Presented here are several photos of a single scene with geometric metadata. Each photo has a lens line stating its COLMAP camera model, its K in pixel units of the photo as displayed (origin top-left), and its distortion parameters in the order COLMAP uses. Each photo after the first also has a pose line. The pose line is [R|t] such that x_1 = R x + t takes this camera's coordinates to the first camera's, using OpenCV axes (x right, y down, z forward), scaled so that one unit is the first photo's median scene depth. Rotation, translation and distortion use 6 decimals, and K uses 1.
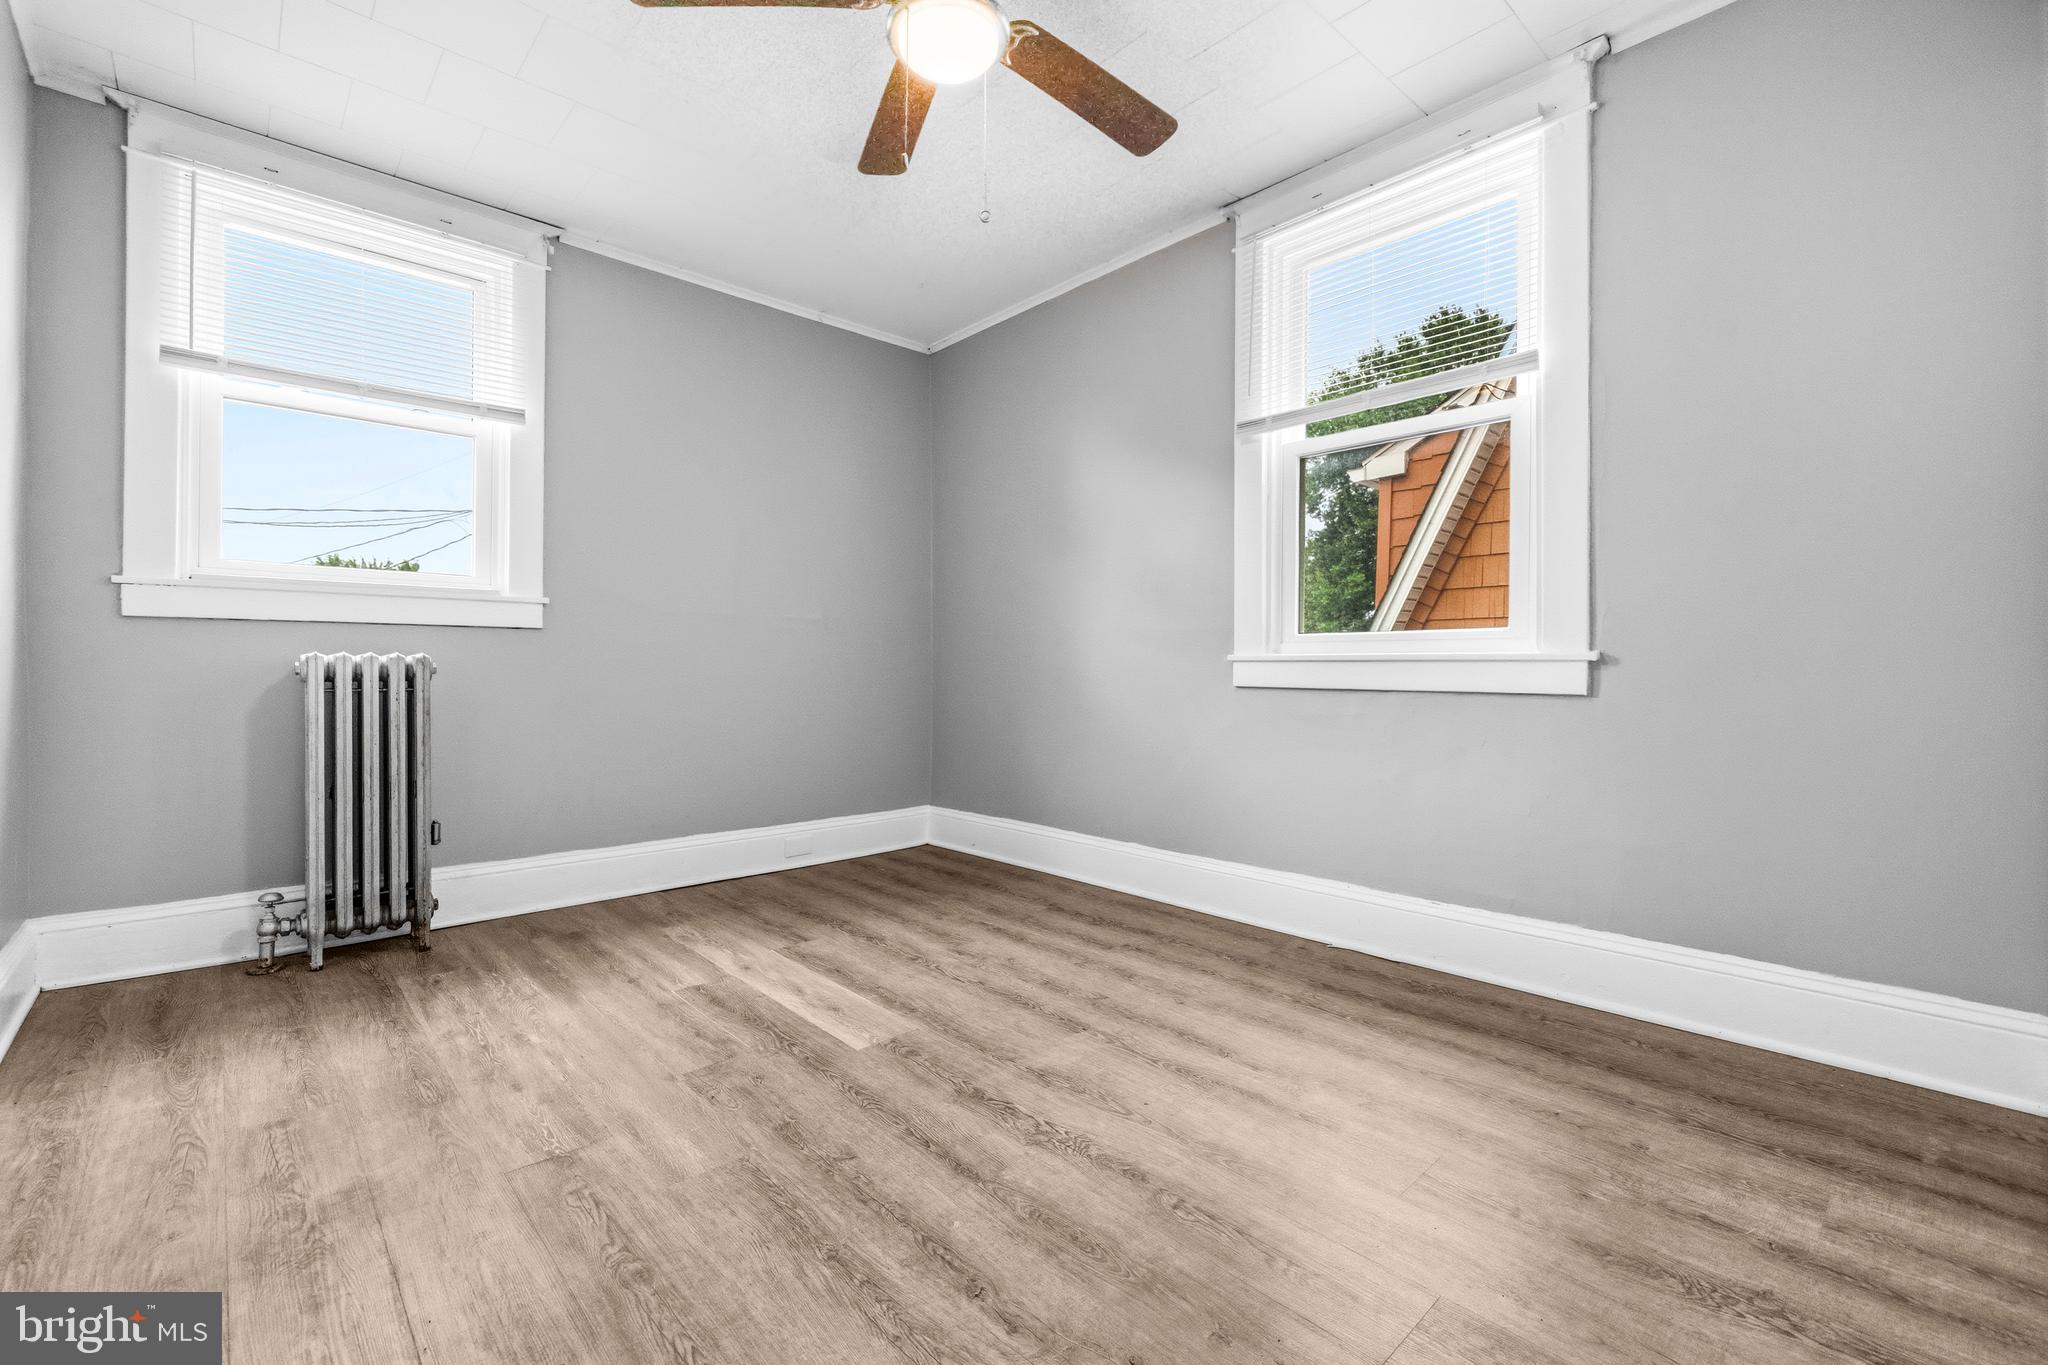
lens RADIAL K [[876.0, 0, 1017.0], [0, 876.0, 675.1], [0, 0, 1]] dist [0.000552, 0.000044]
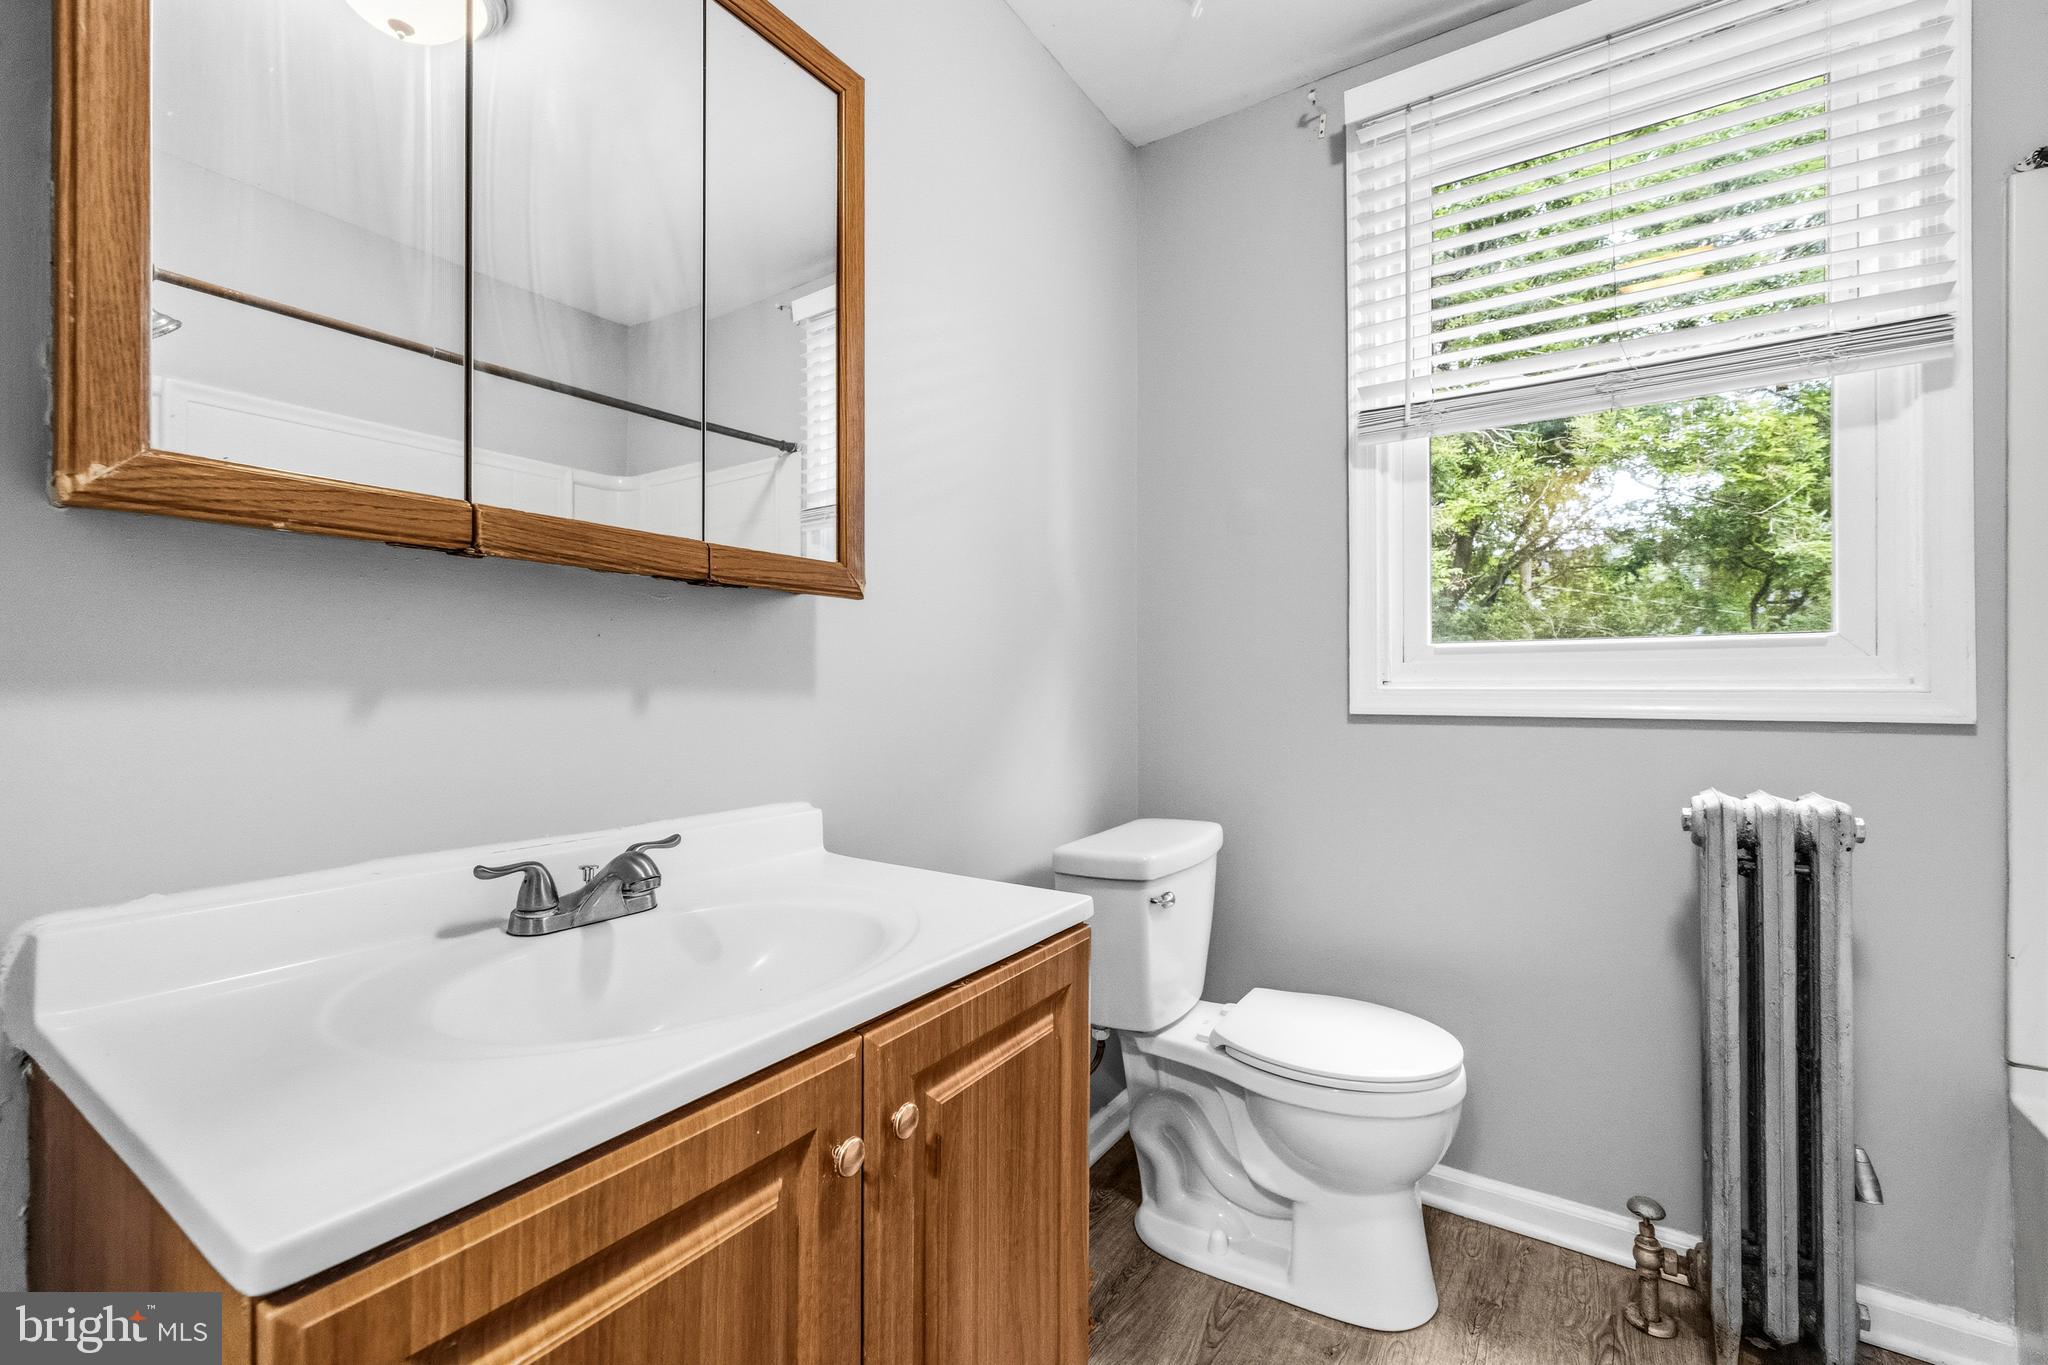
lens RADIAL K [[876.0, 0, 1017.0], [0, 876.0, 675.1], [0, 0, 1]] dist [0.000552, 0.000044]
pose [[0.215734, -0.010772, -0.976393, -0.351004], [-0.009095, 0.999874, -0.013041, -0.077318], [0.976410, 0.011693, 0.215608, 0.523573]]
